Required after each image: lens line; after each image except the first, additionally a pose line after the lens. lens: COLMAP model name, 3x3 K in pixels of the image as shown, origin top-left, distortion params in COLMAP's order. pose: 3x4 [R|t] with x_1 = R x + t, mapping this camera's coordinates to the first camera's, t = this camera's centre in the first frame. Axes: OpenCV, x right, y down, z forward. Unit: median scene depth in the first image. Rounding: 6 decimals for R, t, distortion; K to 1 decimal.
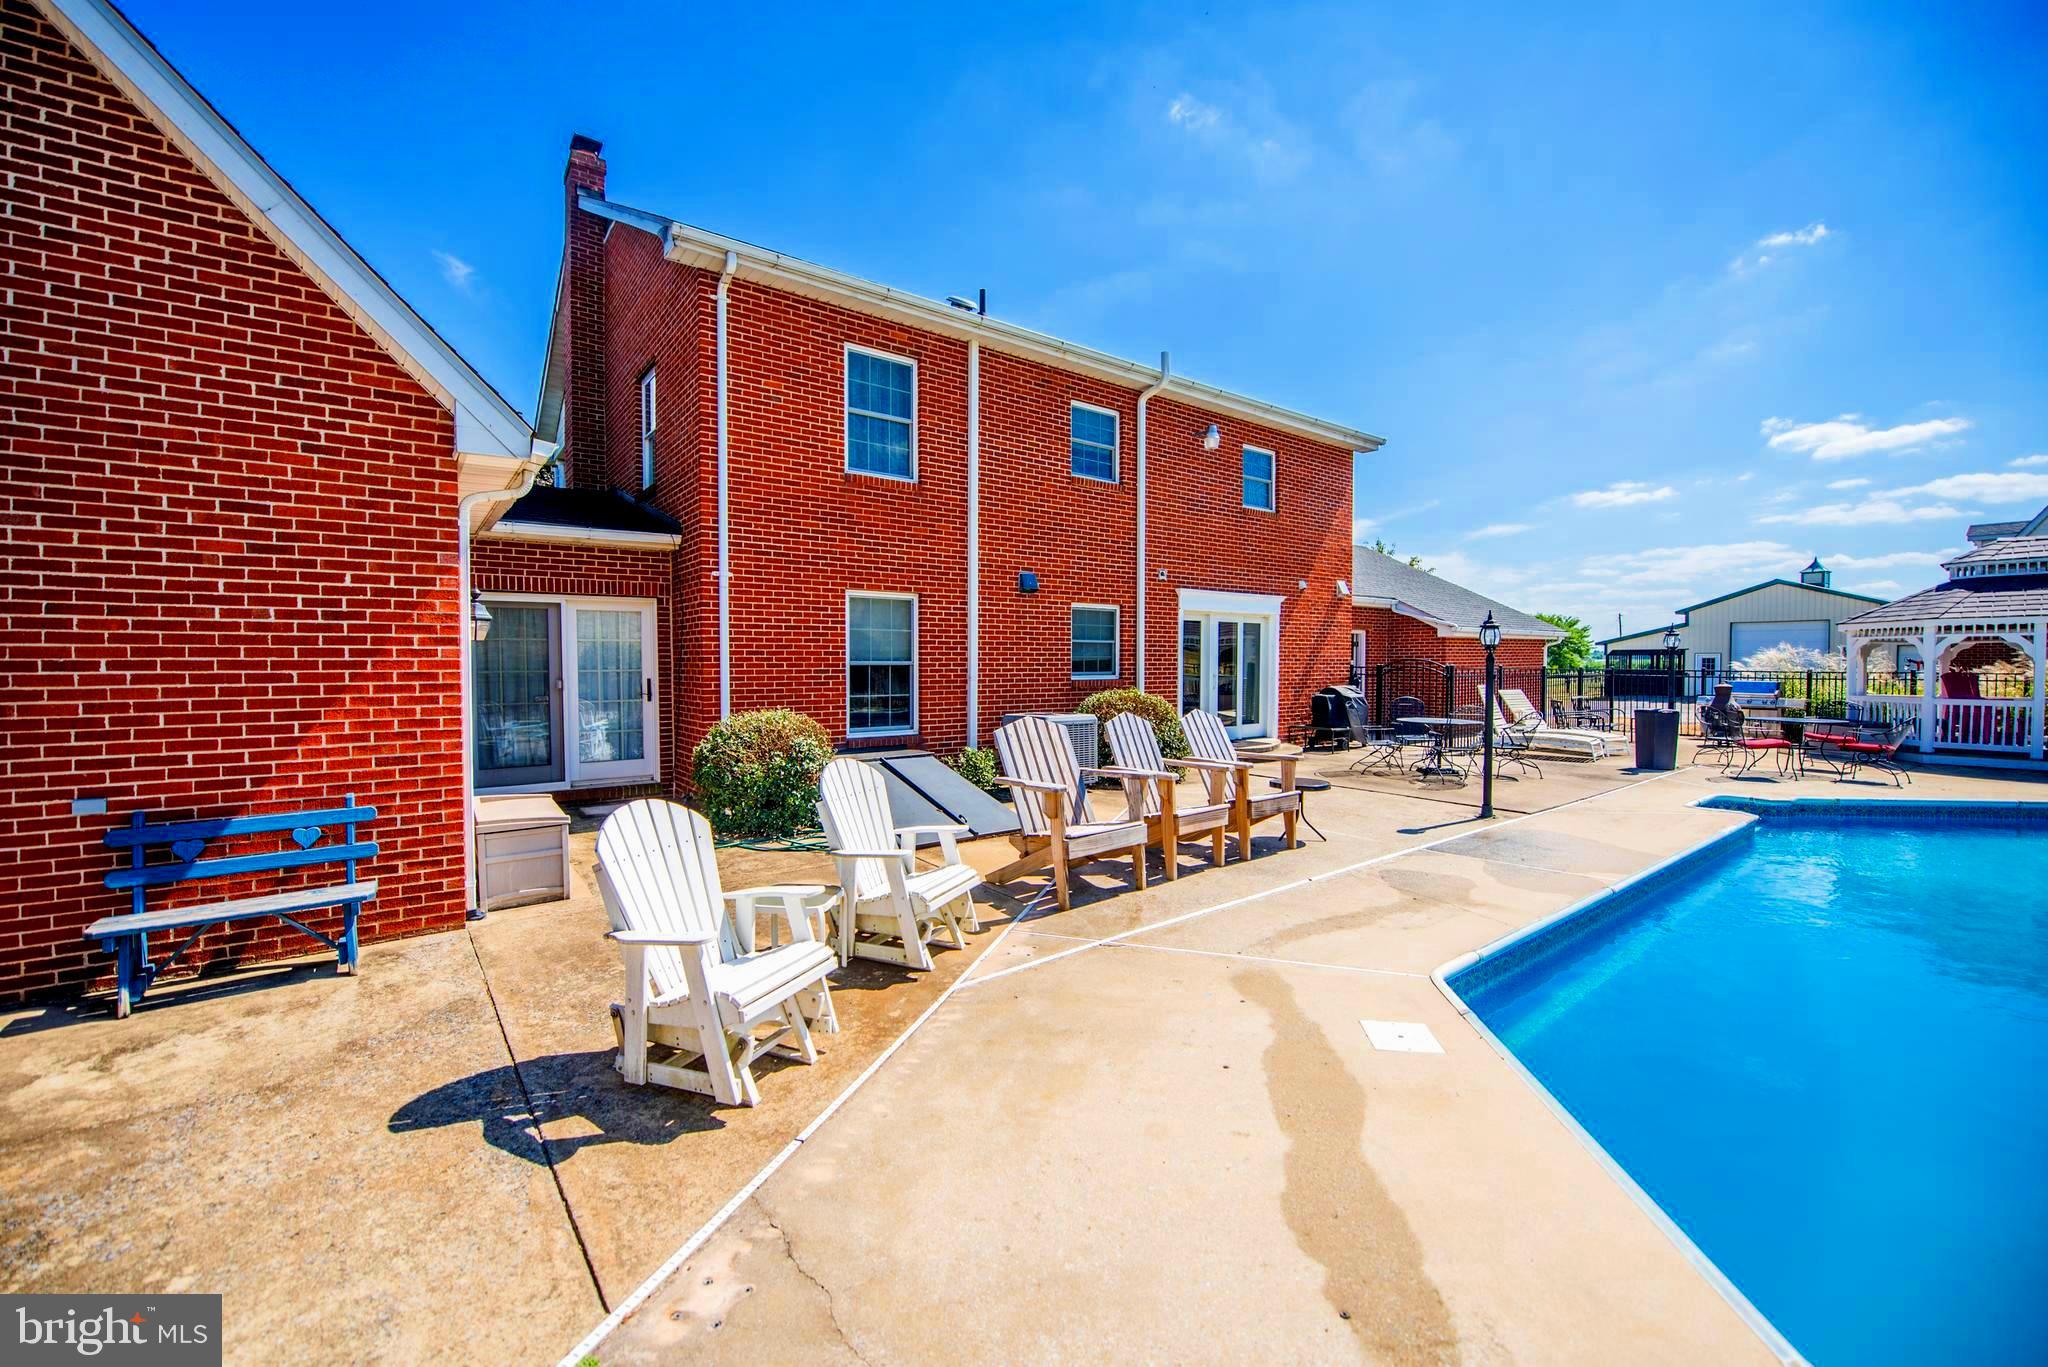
lens RADIAL K [[815.3, 0, 1020.1], [0, 815.3, 682.1], [0, 0, 1]] dist [-0.012748, -0.003066]
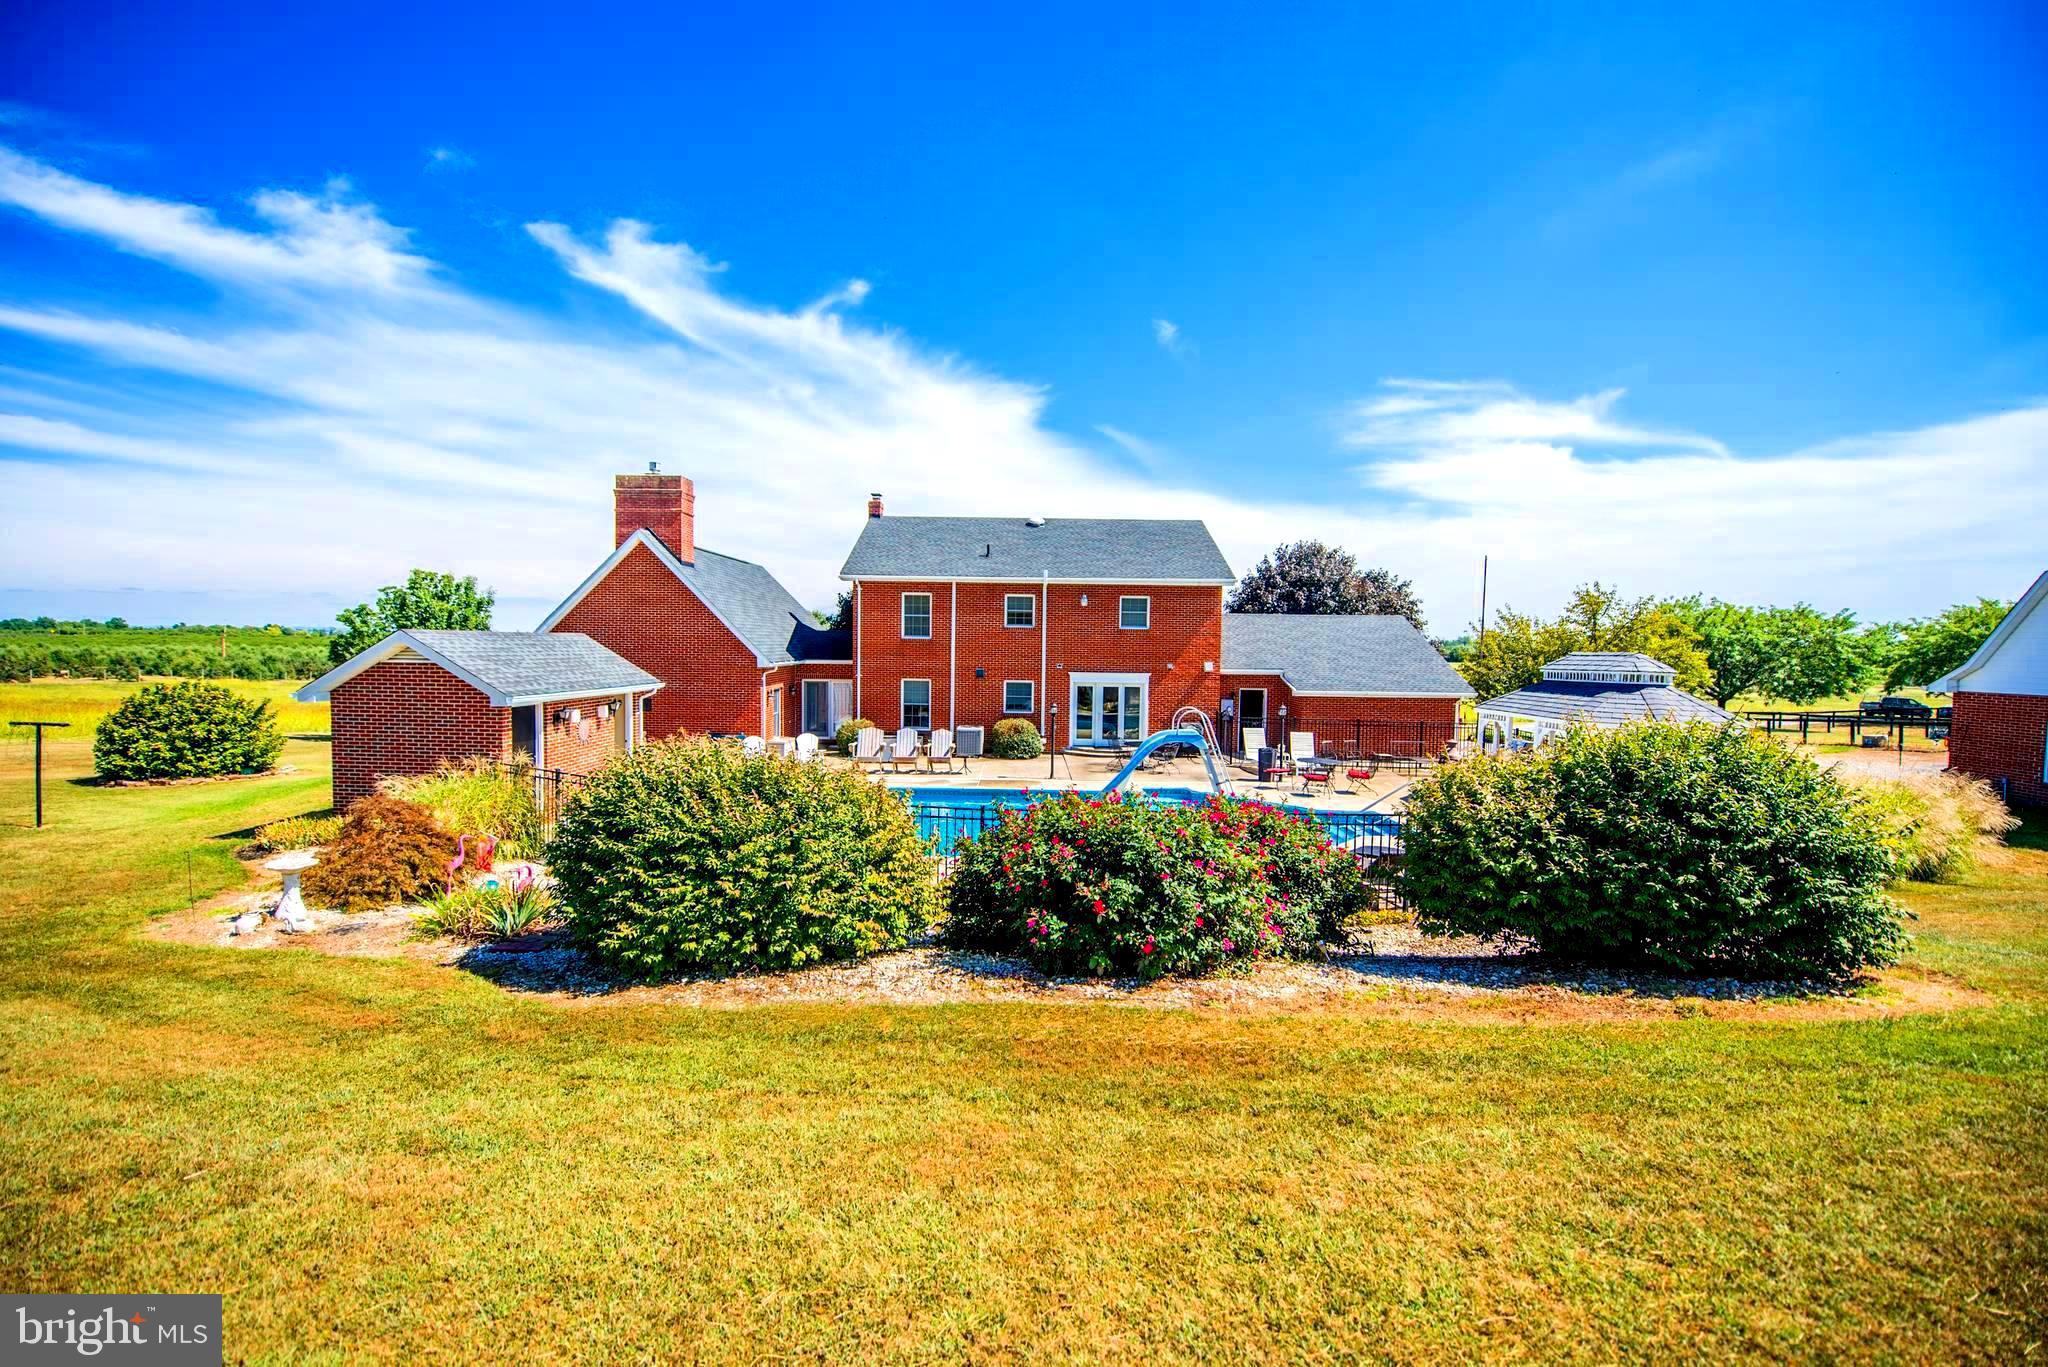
lens RADIAL K [[817.6, 0, 1019.3], [0, 817.6, 684.3], [0, 0, 1]] dist [-0.019702, -0.000277]
pose [[0.794246, 0.041618, -0.606169, 1.461181], [-0.031247, 0.999129, 0.027654, -0.146104], [0.606792, -0.003023, 0.794855, -0.813318]]
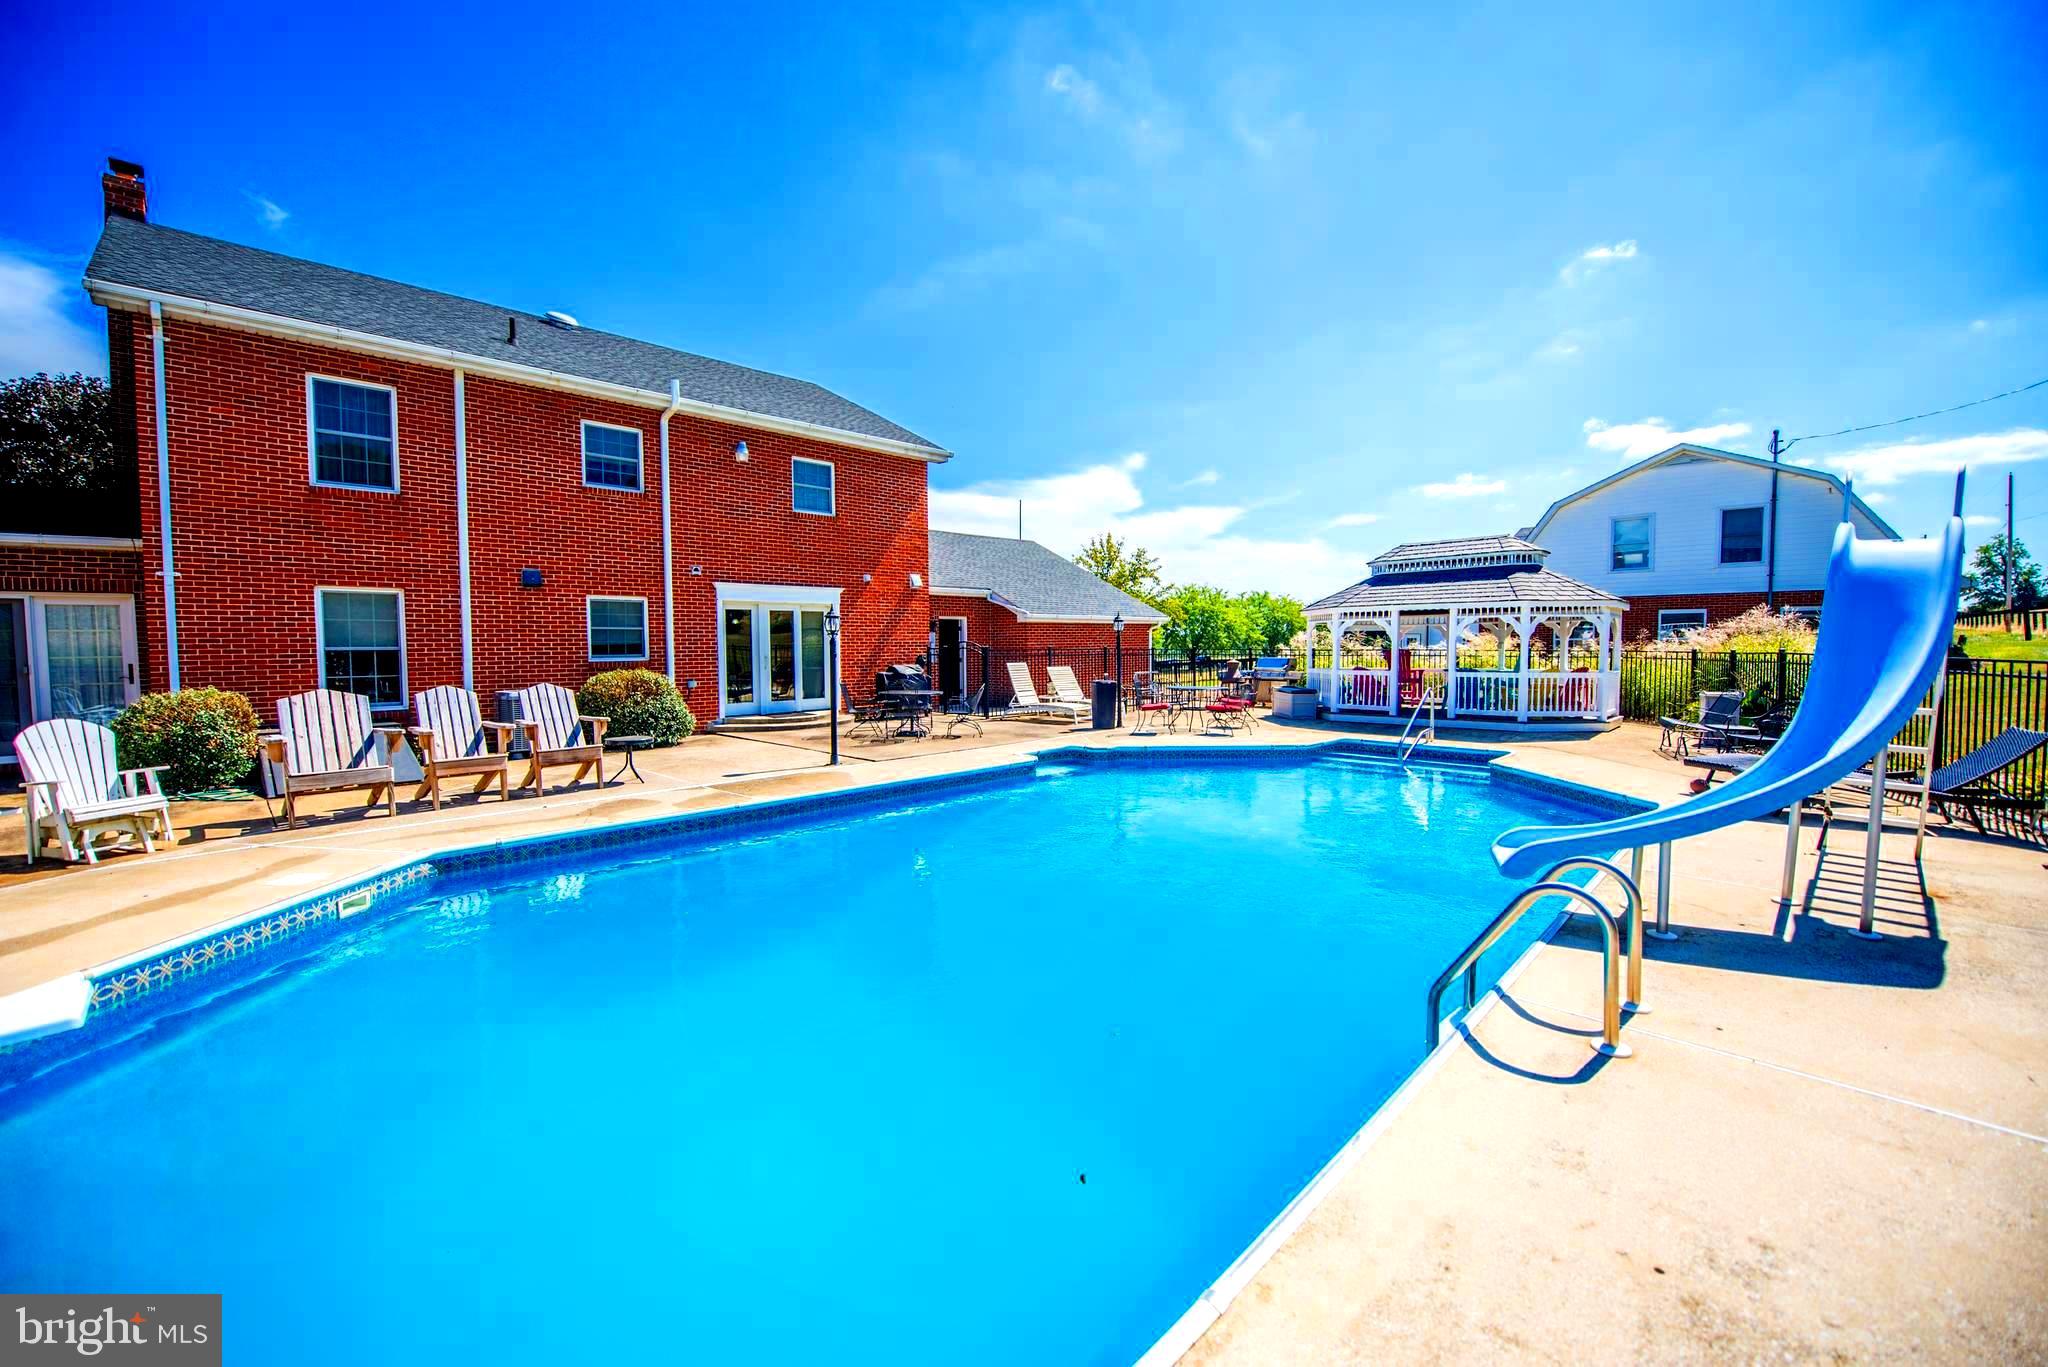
lens RADIAL K [[820.5, 0, 1023.4], [0, 820.5, 679.4], [0, 0, 1]] dist [-0.002937, -0.009154]
pose [[0.988811, -0.012877, 0.148617, 0.479358], [0.010218, 0.999774, 0.018647, 0.006427], [-0.148823, -0.016920, 0.988719, -0.235879]]
